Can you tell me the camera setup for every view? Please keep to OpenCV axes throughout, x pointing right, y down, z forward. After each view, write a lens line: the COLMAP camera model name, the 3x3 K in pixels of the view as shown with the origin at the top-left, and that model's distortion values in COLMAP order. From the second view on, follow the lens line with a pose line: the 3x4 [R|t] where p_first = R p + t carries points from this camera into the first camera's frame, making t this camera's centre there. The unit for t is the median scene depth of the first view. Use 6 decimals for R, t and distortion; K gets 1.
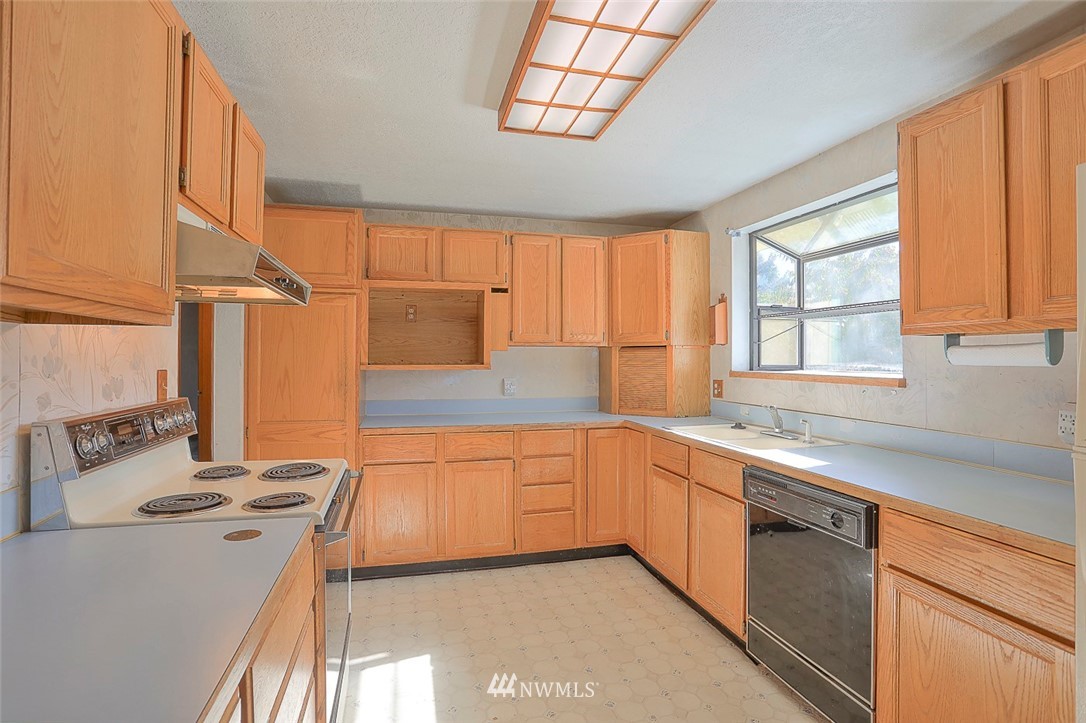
lens RADIAL K [[533.0, 0, 536.6], [0, 533.0, 354.0], [0, 0, 1]] dist [-0.075173, 0.034231]
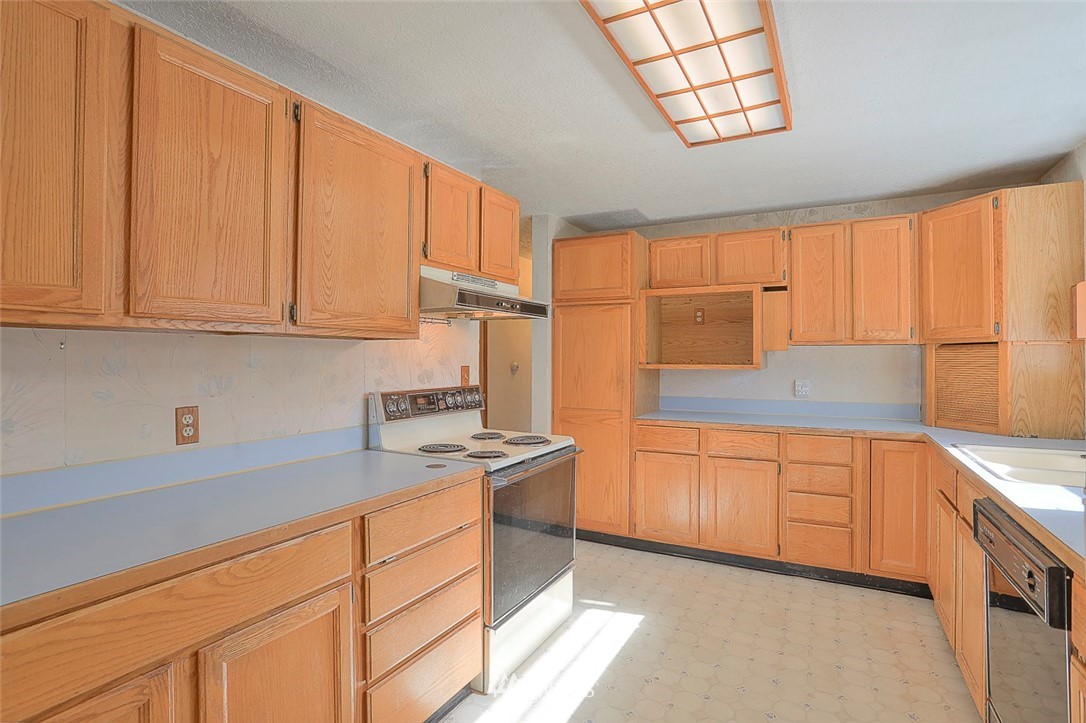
lens RADIAL K [[533.0, 0, 536.6], [0, 533.0, 354.0], [0, 0, 1]] dist [-0.075173, 0.034231]
pose [[0.724864, -0.005476, -0.688870, 0.294234], [0.005315, 0.999983, -0.002358, 0.000038], [0.688871, -0.001952, 0.724881, 0.001856]]
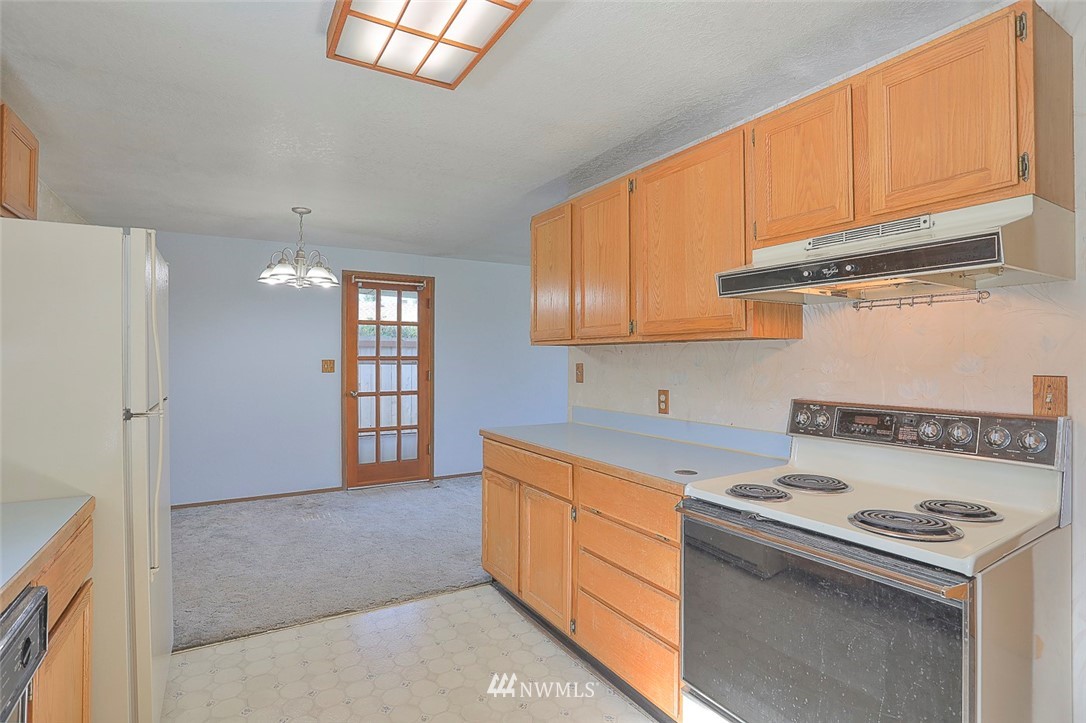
lens RADIAL K [[533.0, 0, 536.6], [0, 533.0, 354.0], [0, 0, 1]] dist [-0.075173, 0.034231]
pose [[-0.959257, -0.007732, -0.282428, 0.112953], [-0.003197, 0.999858, -0.016516, 0.007762], [0.282515, -0.014940, -0.959146, 0.859975]]
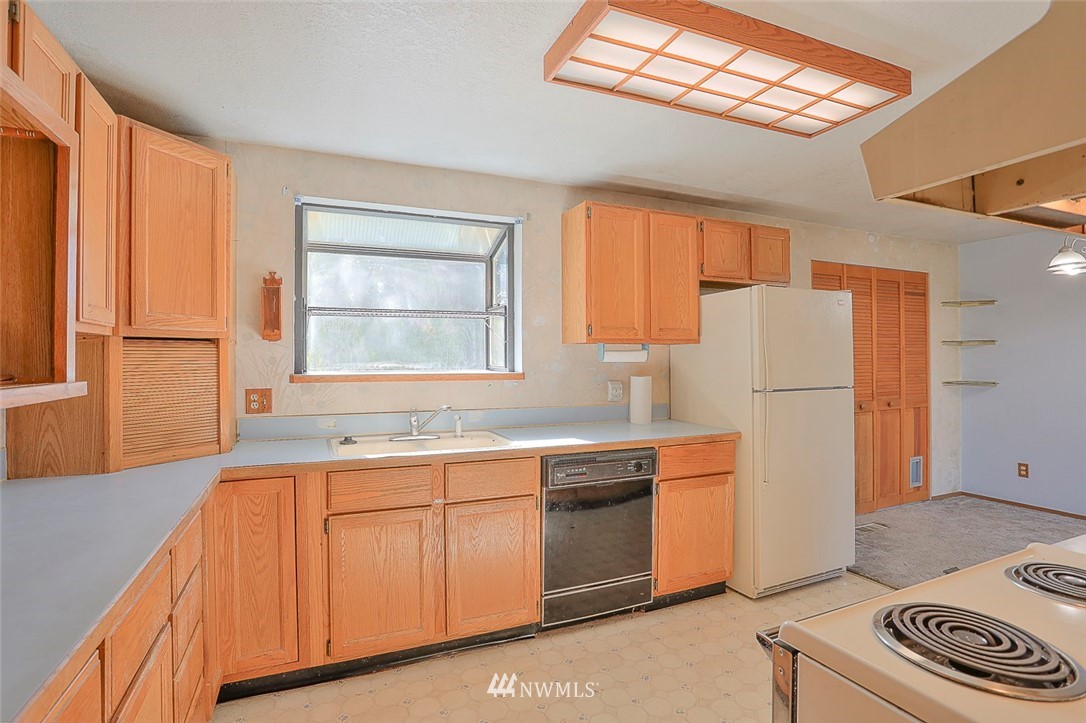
lens RADIAL K [[533.0, 0, 536.6], [0, 533.0, 354.0], [0, 0, 1]] dist [-0.075173, 0.034231]
pose [[-0.156391, 0.005197, 0.987681, -0.452961], [-0.005145, 0.999968, -0.006076, 0.003856], [-0.987682, -0.006032, -0.156360, 0.787870]]
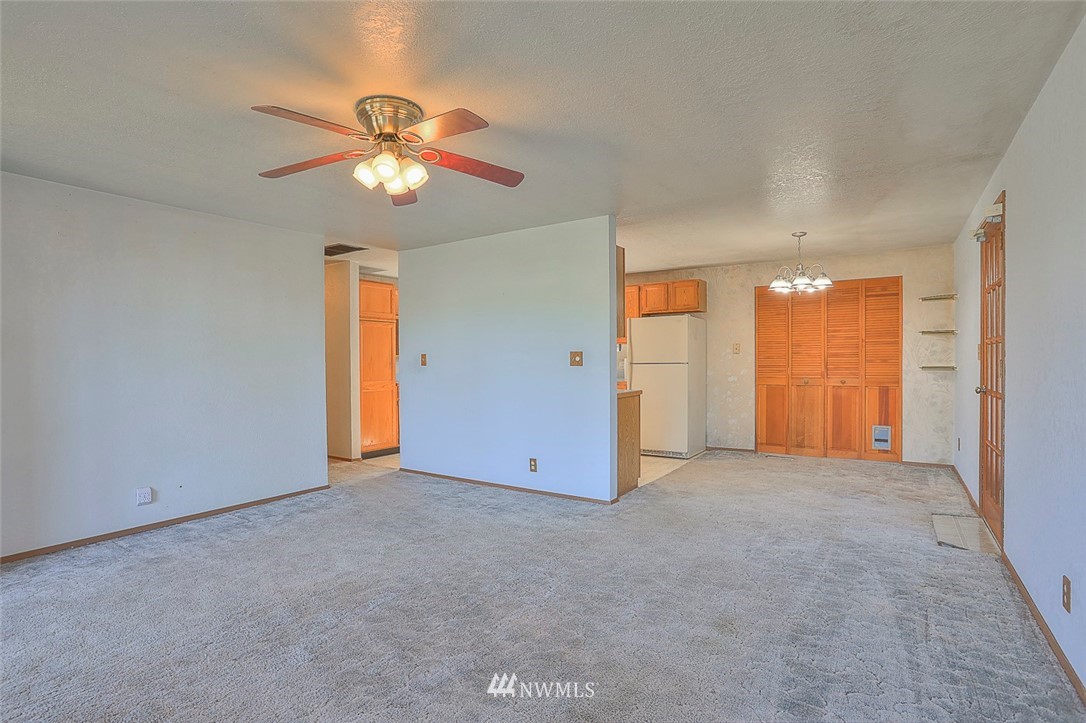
lens RADIAL K [[535.1, 0, 537.4], [0, 535.1, 369.7], [0, 0, 1]] dist [-0.077072, 0.035440]
pose [[0.747188, -0.023482, 0.664198, -1.266482], [0.006489, 0.999586, 0.028039, 0.021485], [-0.664581, -0.016640, 0.747031, -0.975404]]
